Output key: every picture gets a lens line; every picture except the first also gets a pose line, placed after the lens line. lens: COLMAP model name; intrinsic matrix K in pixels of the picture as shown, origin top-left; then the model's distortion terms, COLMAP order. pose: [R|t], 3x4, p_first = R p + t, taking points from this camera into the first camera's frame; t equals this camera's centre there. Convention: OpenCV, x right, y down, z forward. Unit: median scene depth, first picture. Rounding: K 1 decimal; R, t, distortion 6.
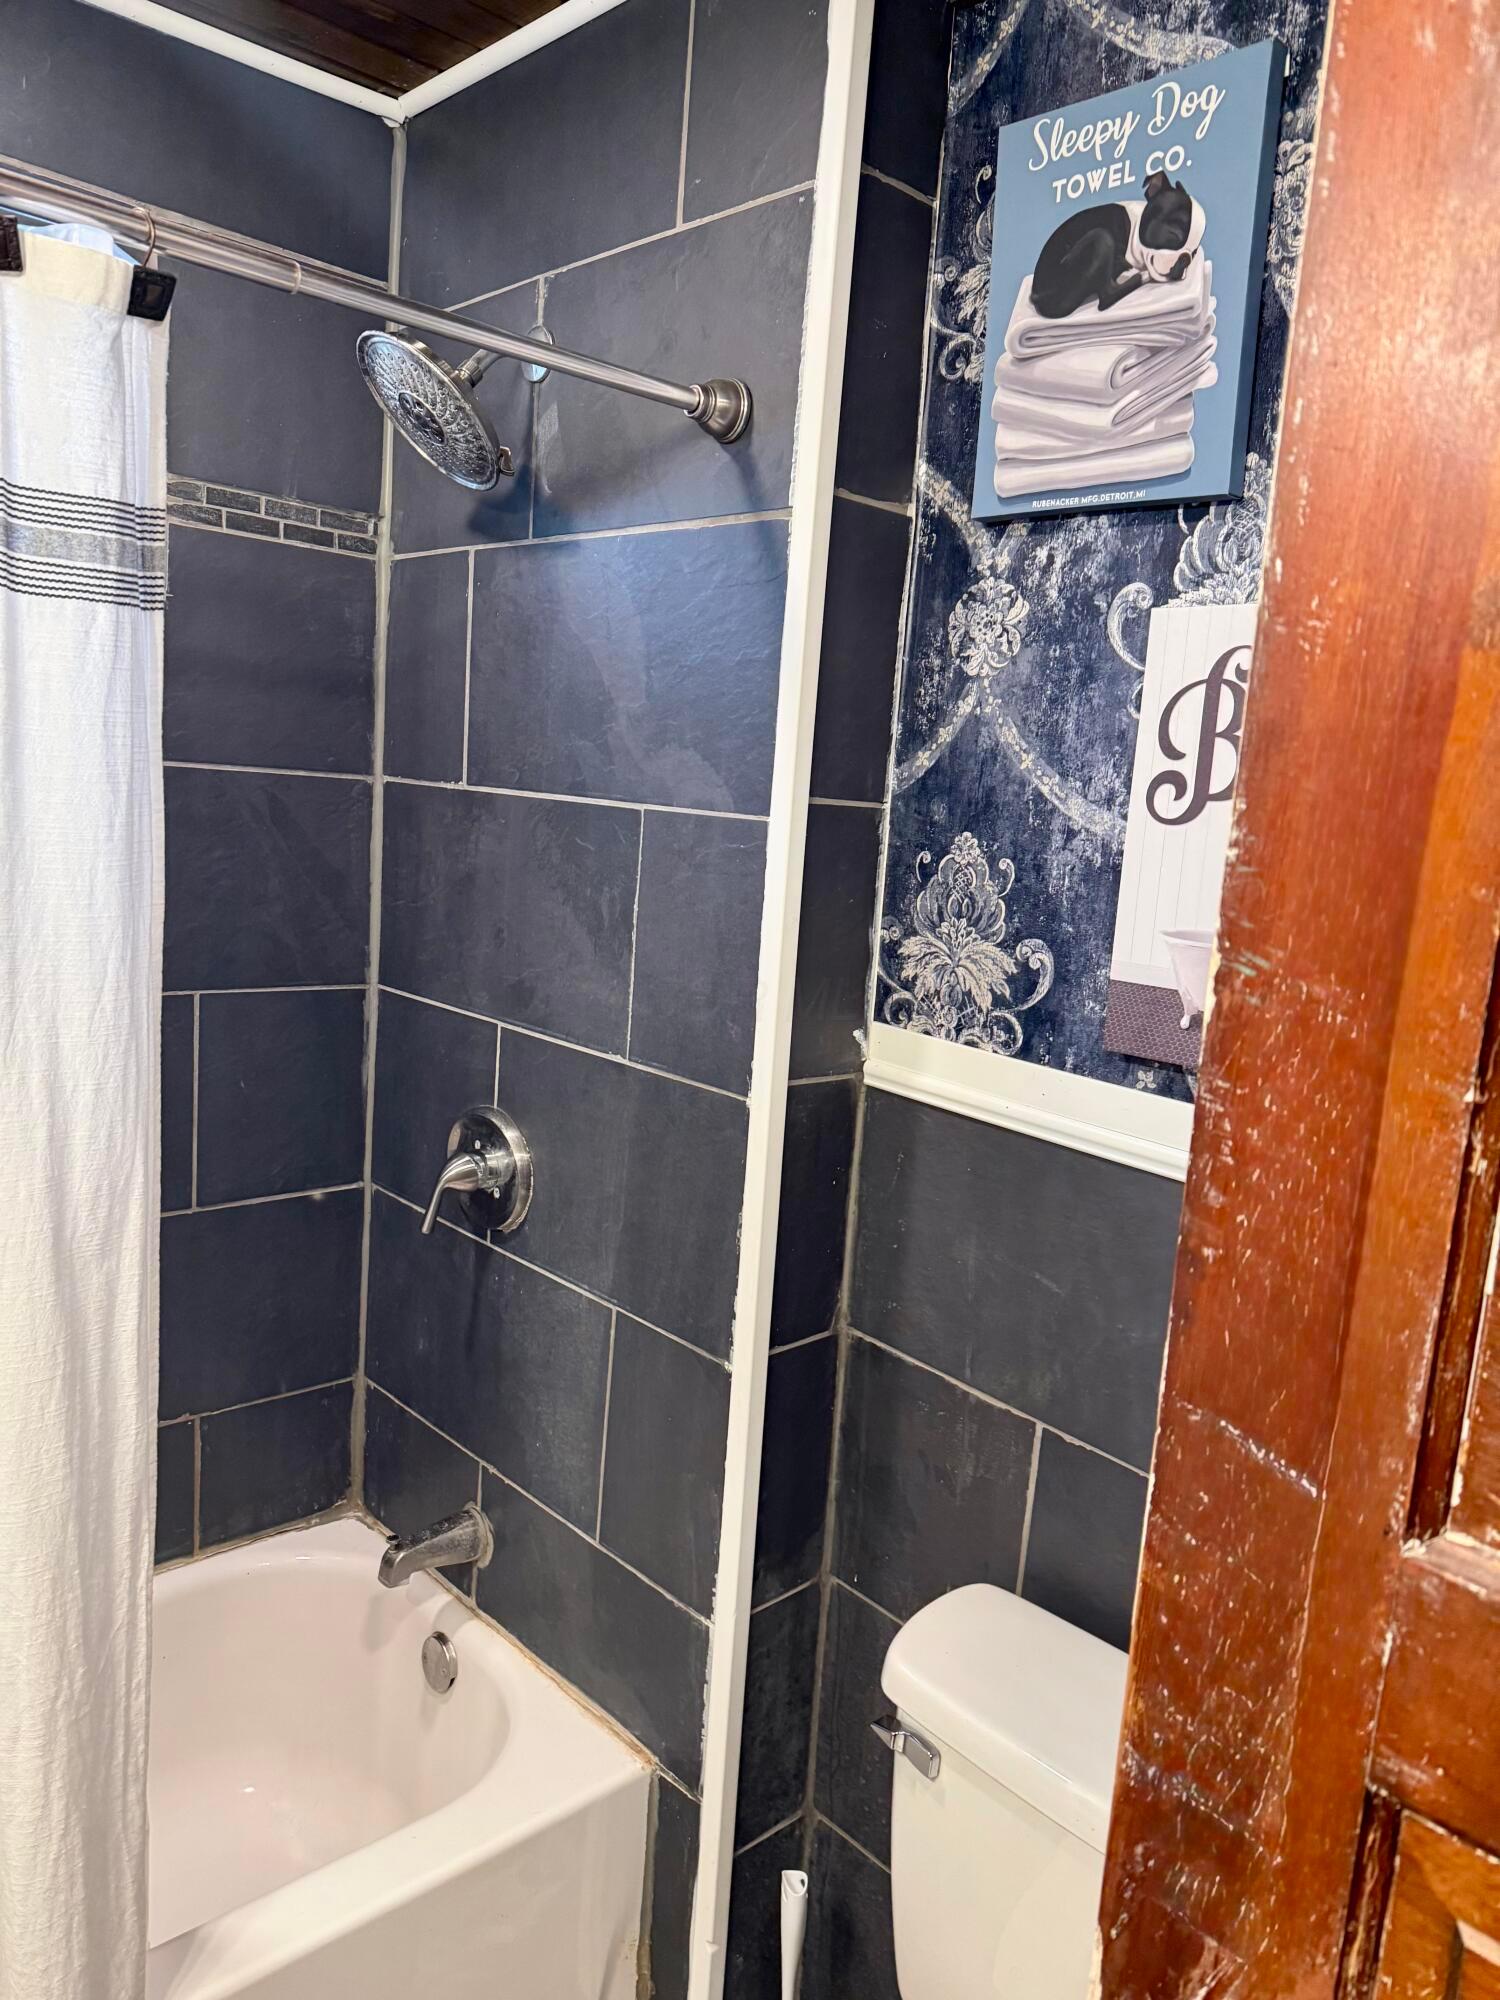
lens RADIAL K [[1397.6, 0, 750.0], [0, 1397.6, 1000.0], [0, 0, 1]] dist [0.002669, -0.006213]
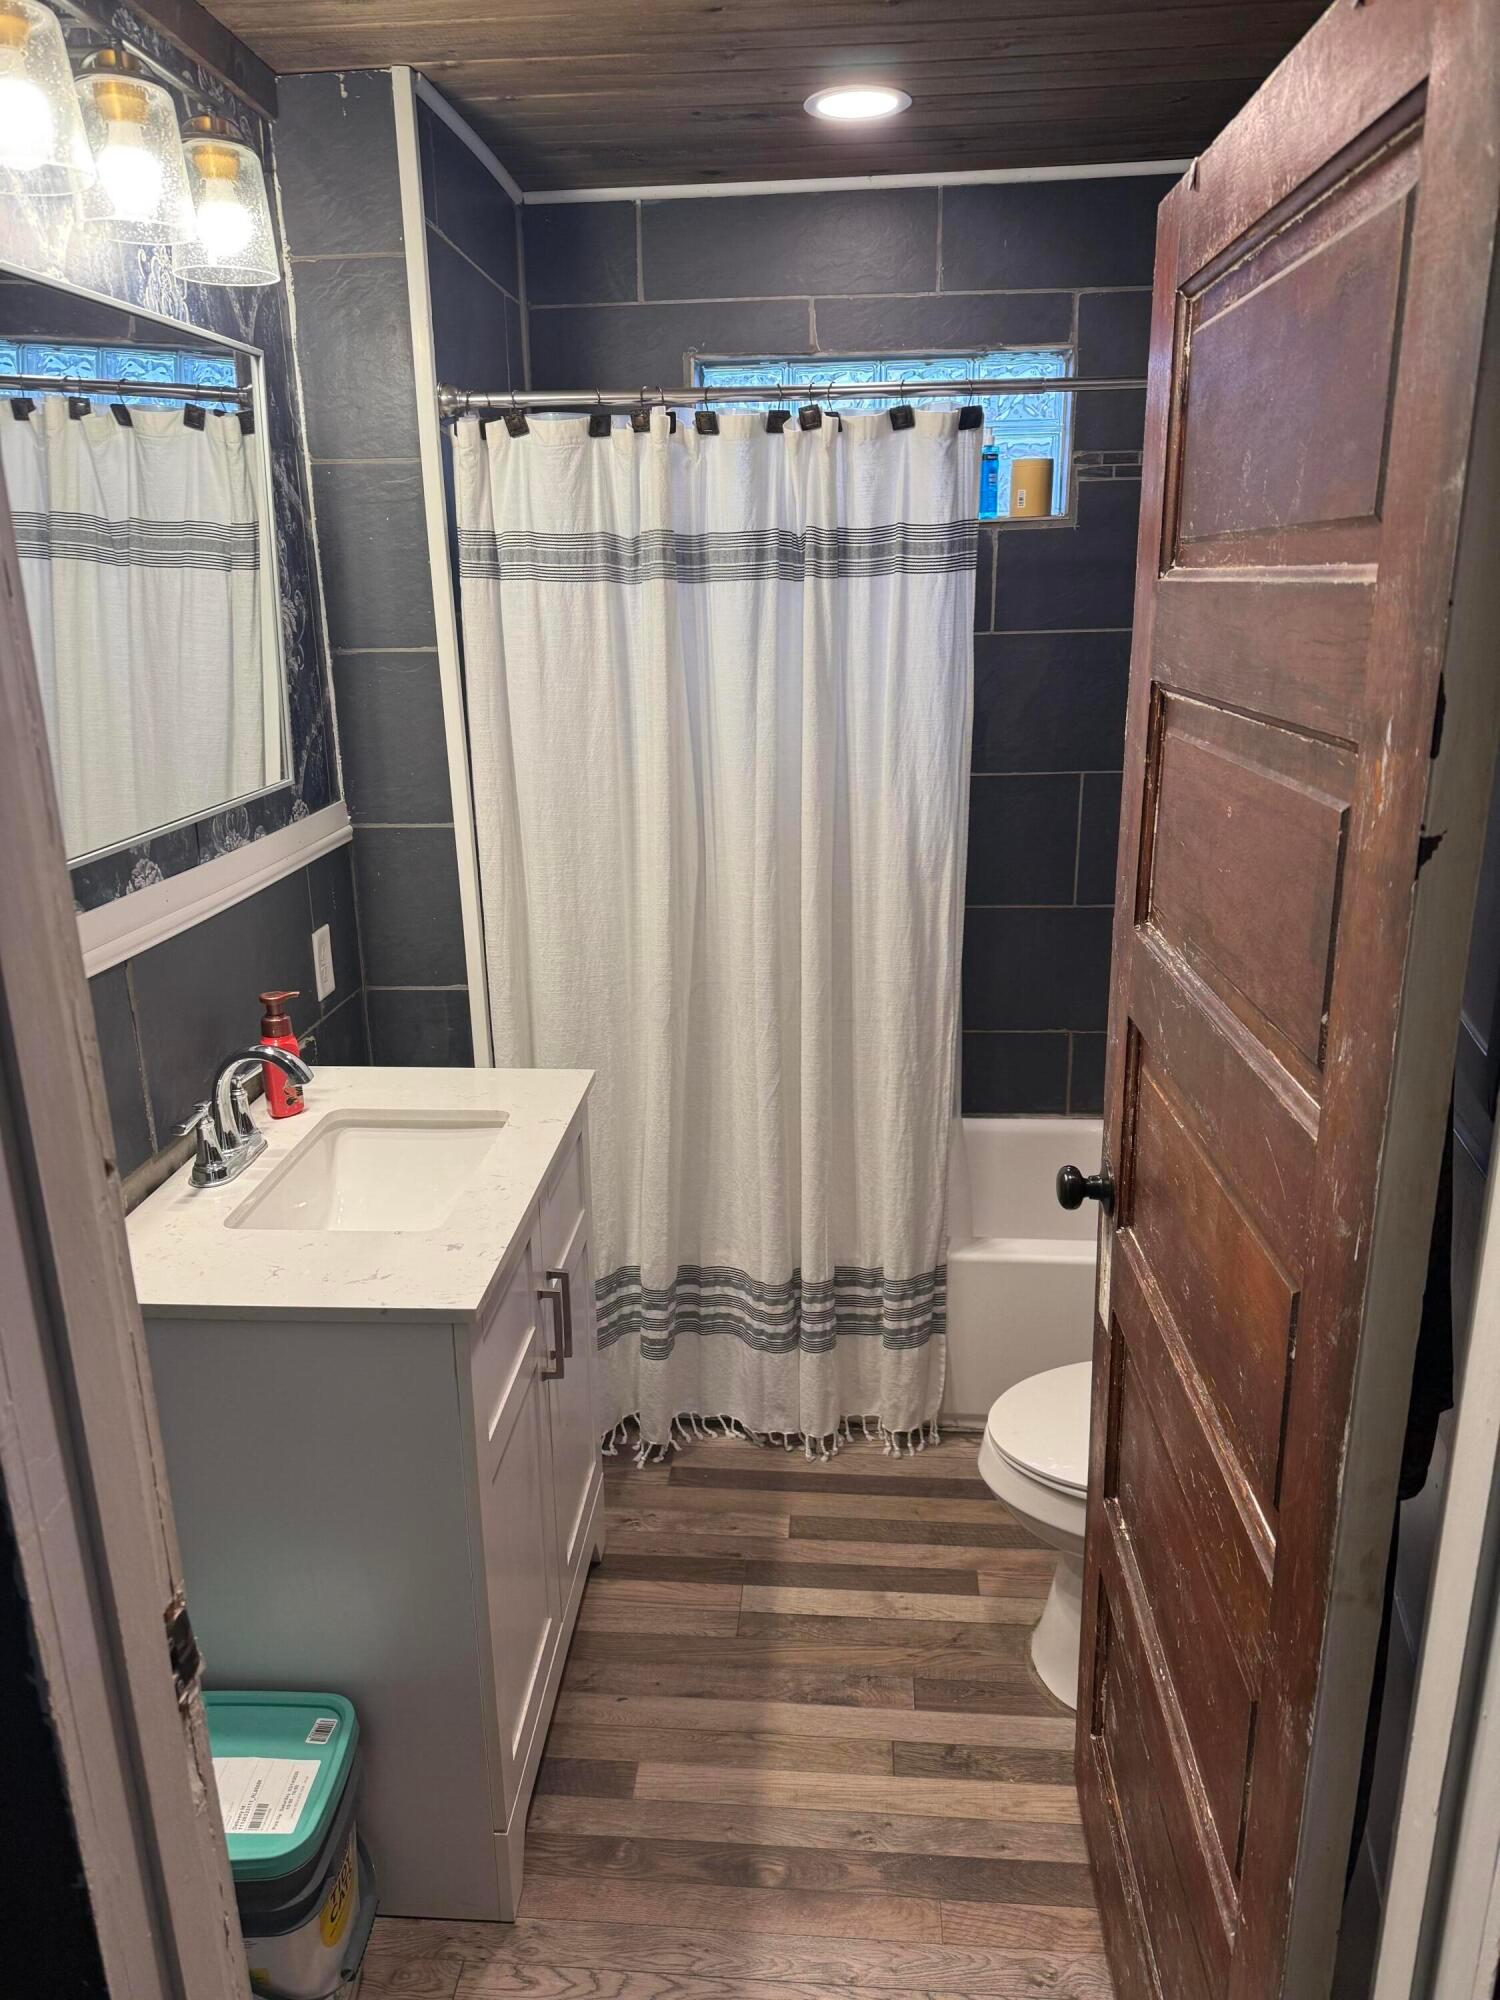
lens RADIAL K [[1397.6, 0, 750.0], [0, 1397.6, 1000.0], [0, 0, 1]] dist [0.002669, -0.006213]
pose [[0.679569, 0.122676, -0.723281, 0.963692], [-0.036357, 0.990340, 0.133812, 0.091557], [0.732710, -0.064638, 0.677465, -0.714556]]
